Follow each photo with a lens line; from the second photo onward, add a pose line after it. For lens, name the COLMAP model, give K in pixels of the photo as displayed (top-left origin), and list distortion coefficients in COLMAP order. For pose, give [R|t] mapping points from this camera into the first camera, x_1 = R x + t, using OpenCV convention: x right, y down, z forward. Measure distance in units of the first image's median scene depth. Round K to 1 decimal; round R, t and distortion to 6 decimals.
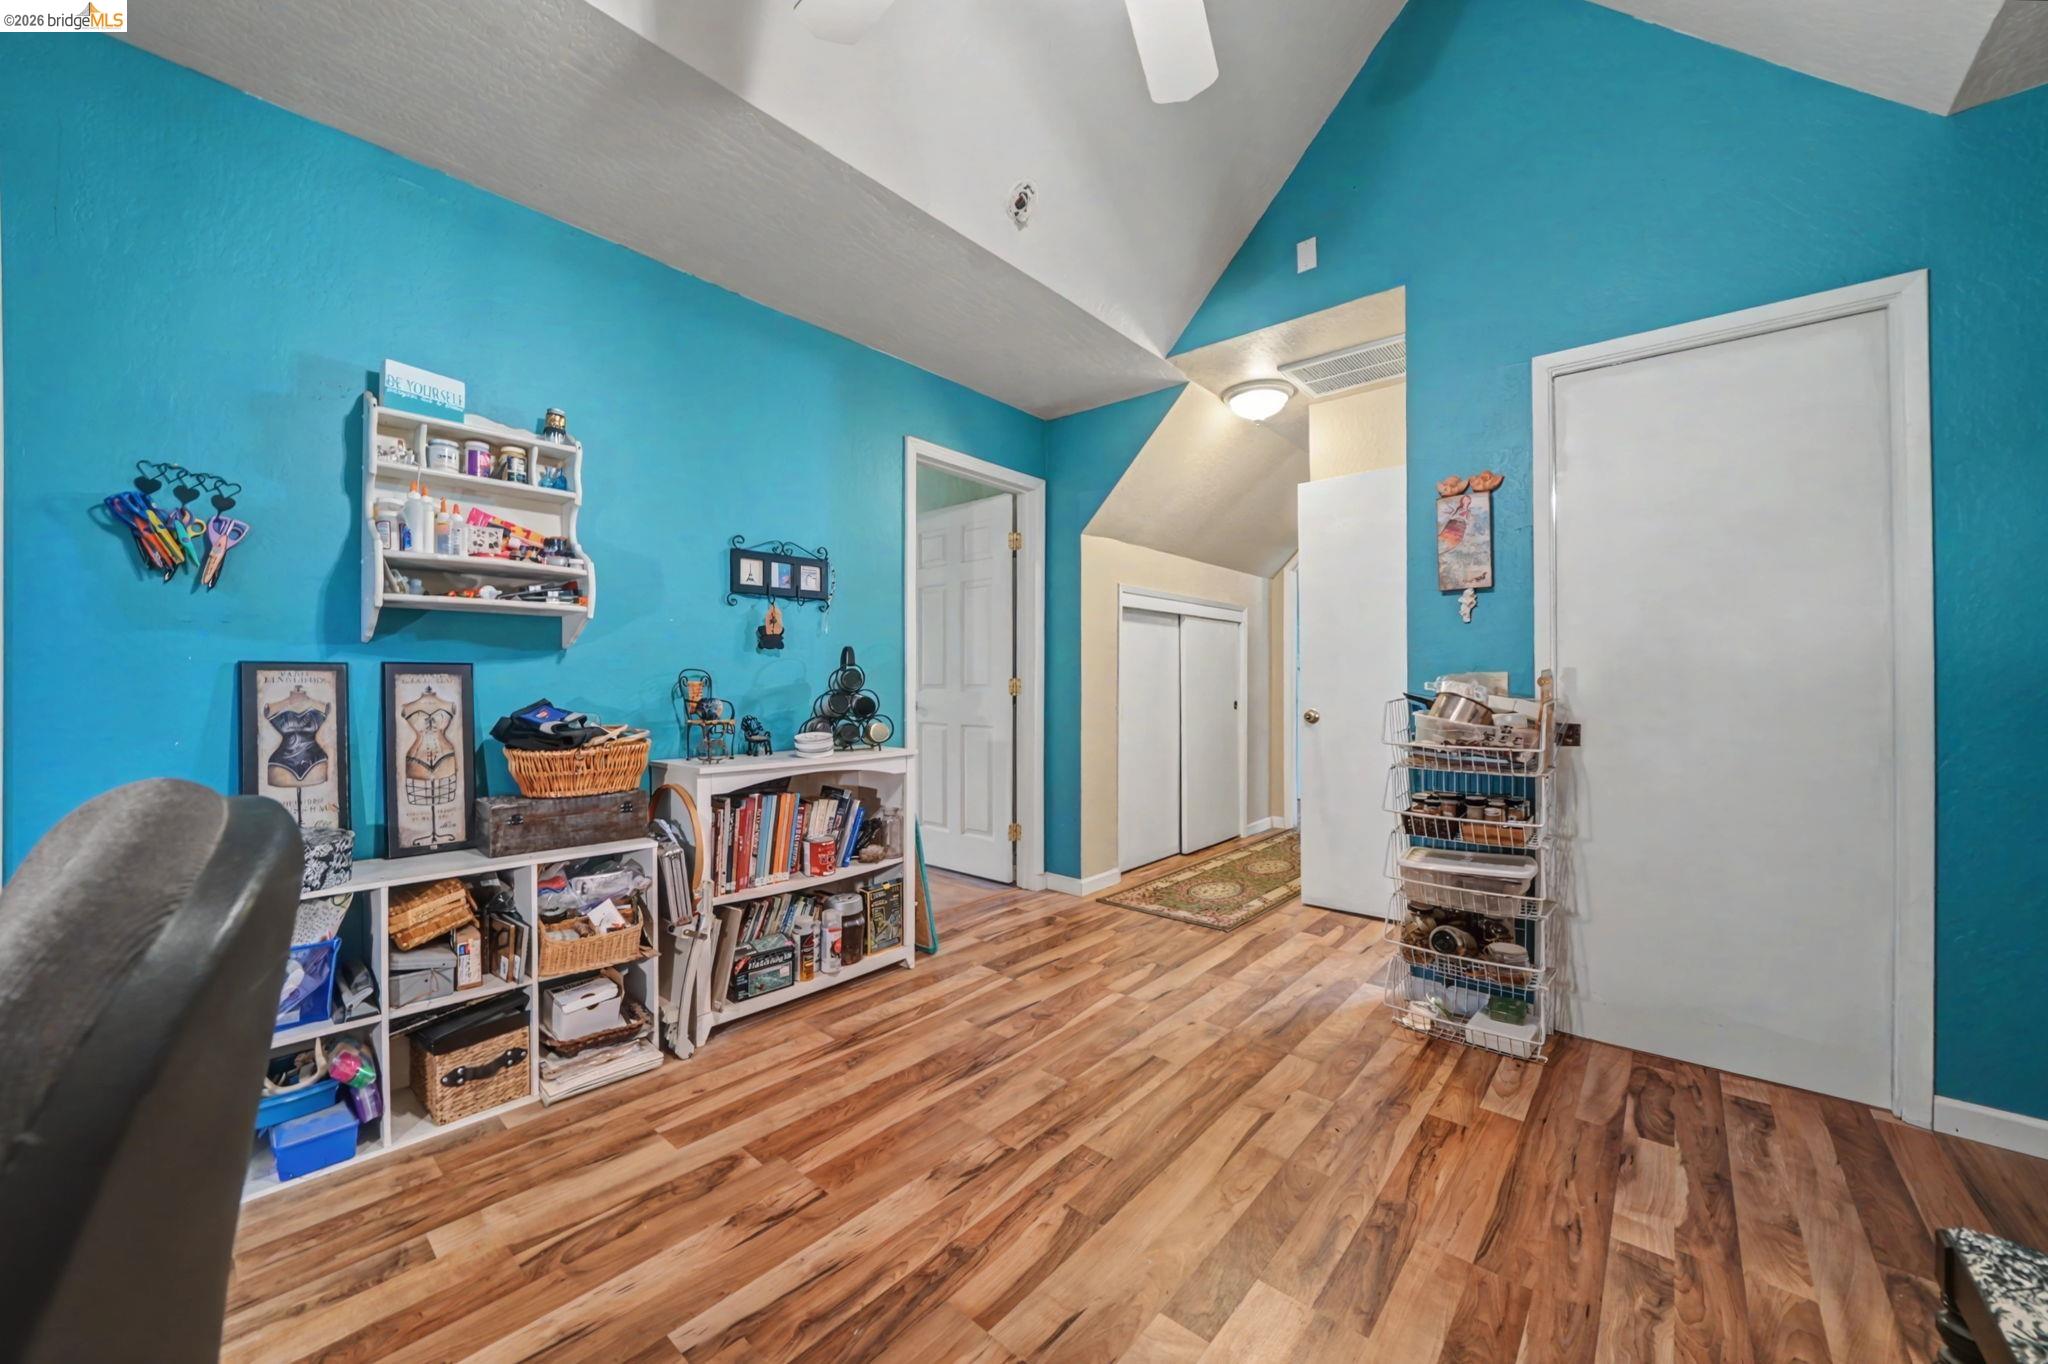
lens RADIAL K [[747.4, 0, 1017.4], [0, 747.4, 665.2], [0, 0, 1]] dist [-0.020521, 0.000009]
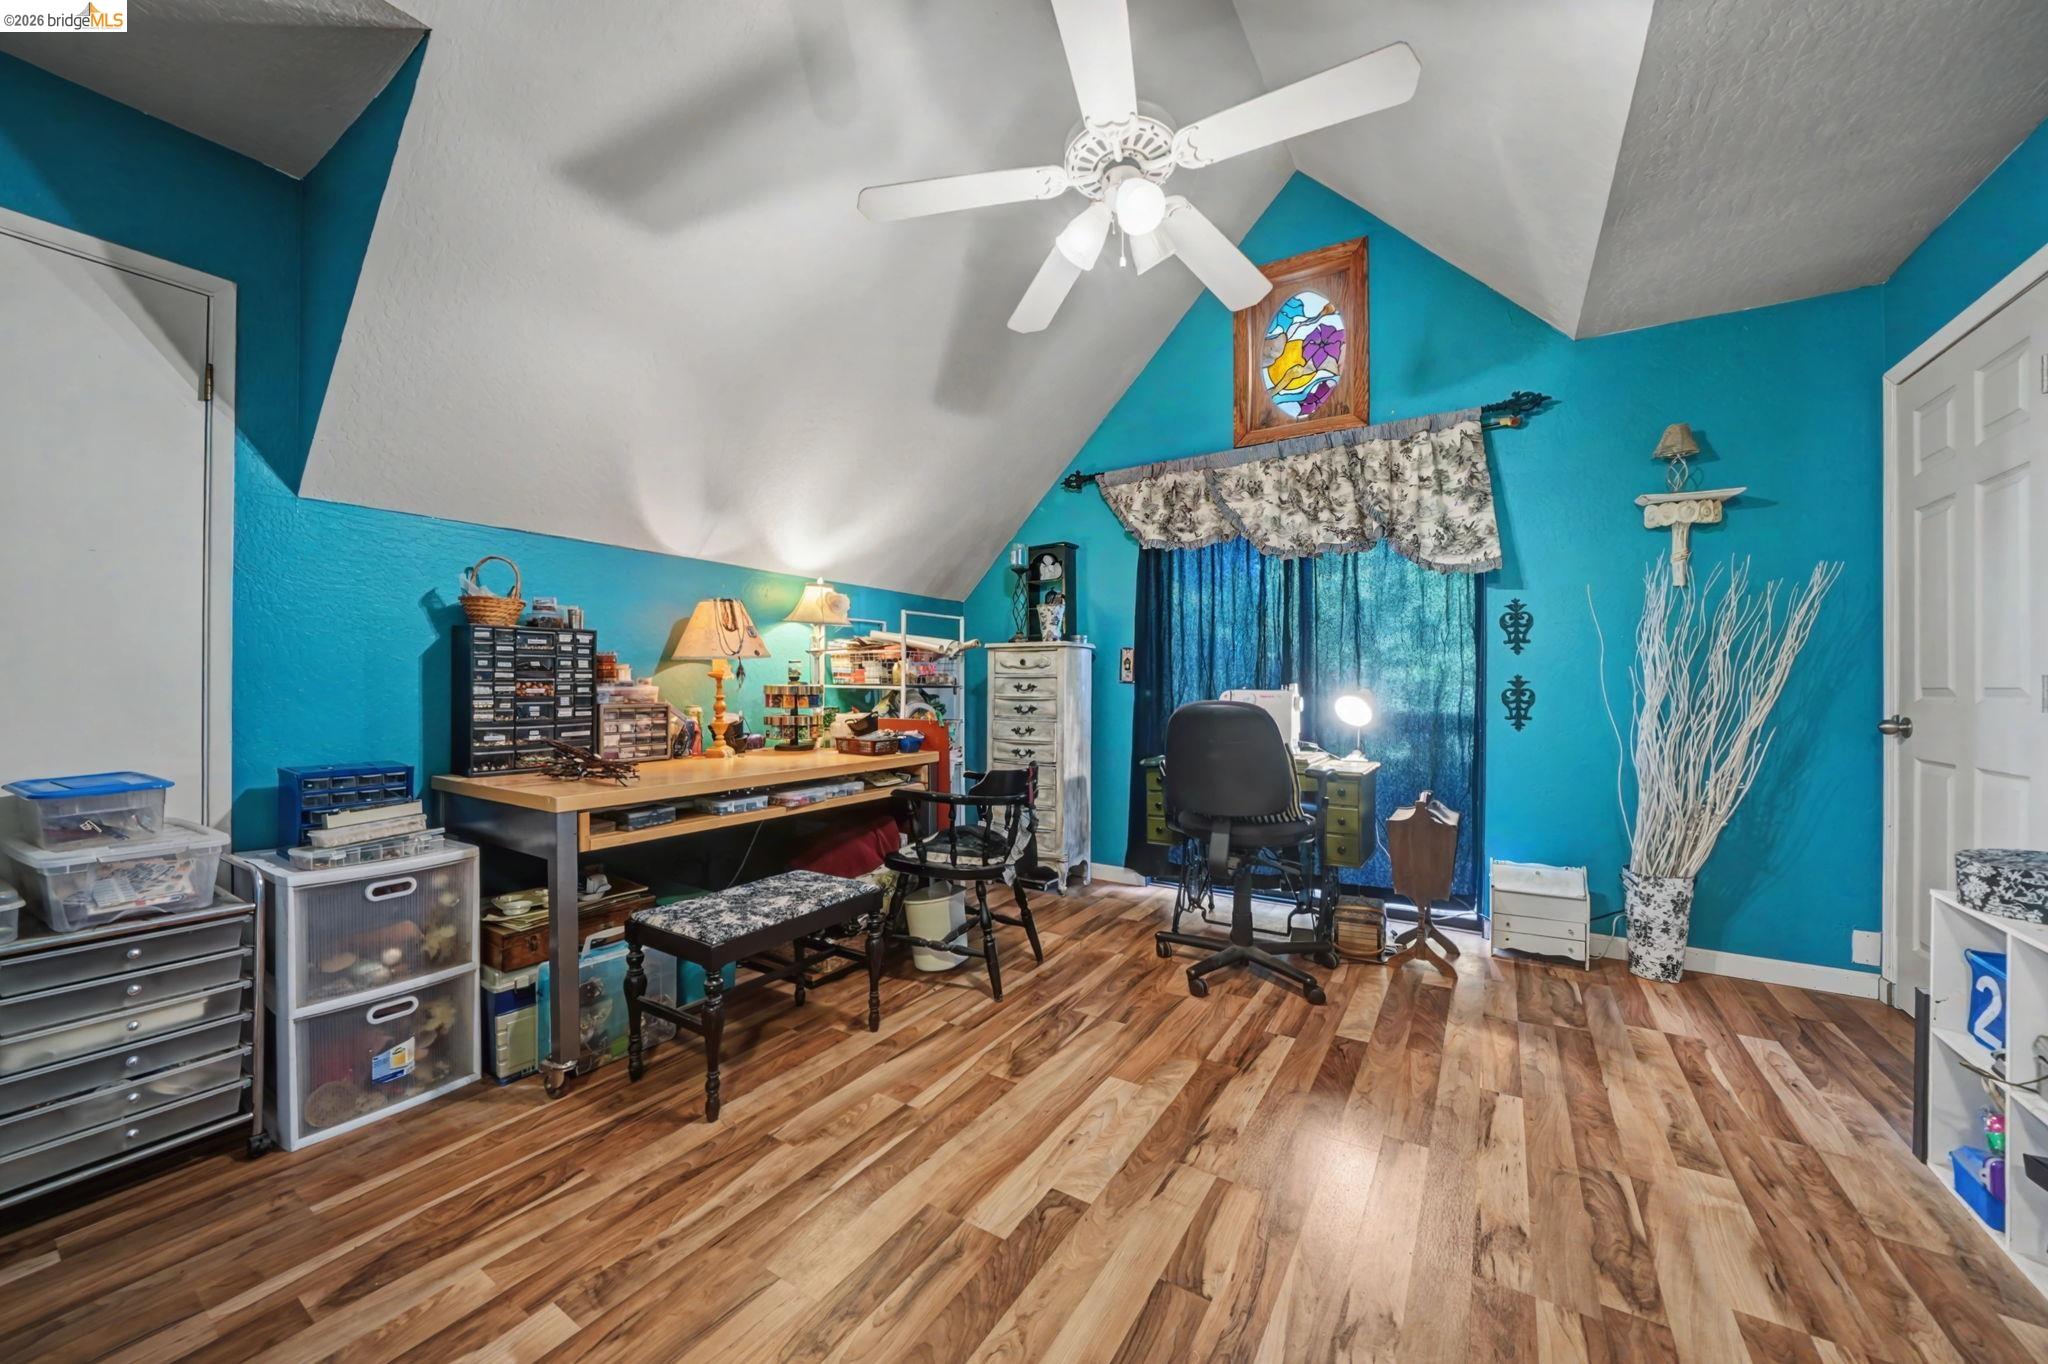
lens RADIAL K [[774.9, 0, 984.6], [0, 774.9, 688.0], [0, 0, 1]] dist [-0.020992, 0.005672]
pose [[-0.990337, -0.000973, -0.138680, 0.433868], [0.000237, 0.999962, -0.008707, 0.033351], [0.138684, -0.008656, -0.990299, 1.798284]]
